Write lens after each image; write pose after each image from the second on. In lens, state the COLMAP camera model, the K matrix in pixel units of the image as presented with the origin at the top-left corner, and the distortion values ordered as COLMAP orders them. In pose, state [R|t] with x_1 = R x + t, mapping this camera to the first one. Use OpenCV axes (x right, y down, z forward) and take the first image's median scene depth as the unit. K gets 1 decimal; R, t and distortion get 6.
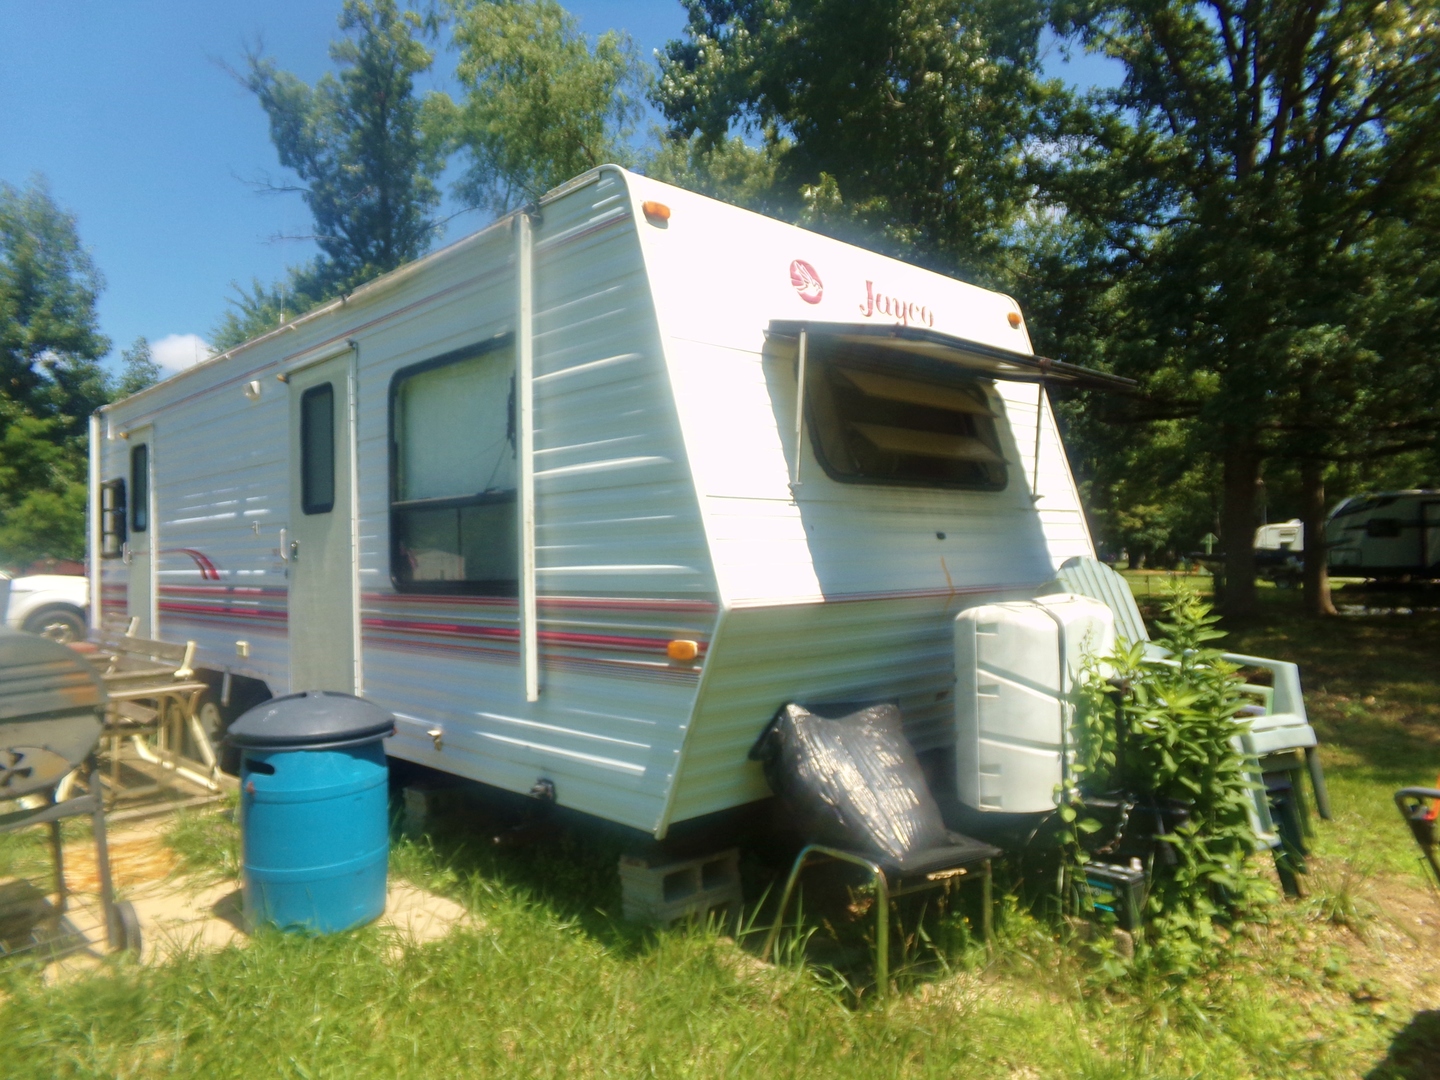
lens RADIAL K [[948.6, 0, 719.9], [0, 948.6, 545.3], [0, 0, 1]] dist [-0.003827, 0.003782]
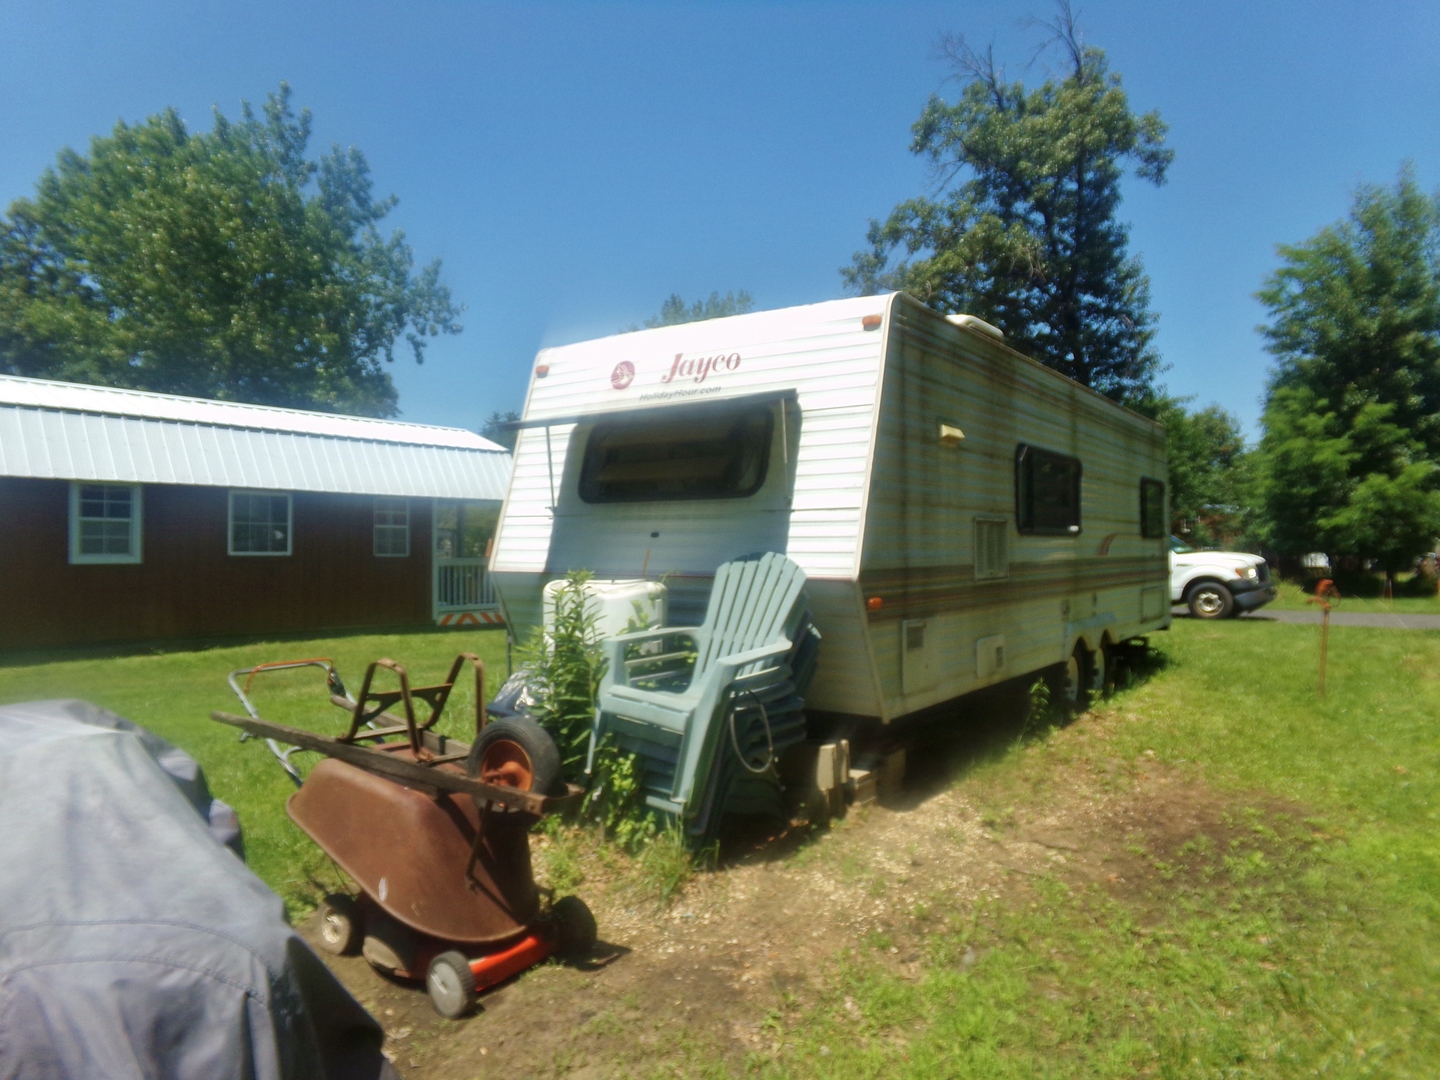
lens RADIAL K [[948.6, 0, 723.2], [0, 948.6, 540.3], [0, 0, 1]] dist [-0.003827, 0.003782]
pose [[0.193608, 0.018402, -0.980906, 0.372080], [-0.000159, 0.999825, 0.018726, -0.006351], [0.981079, -0.003470, 0.193577, 0.186712]]
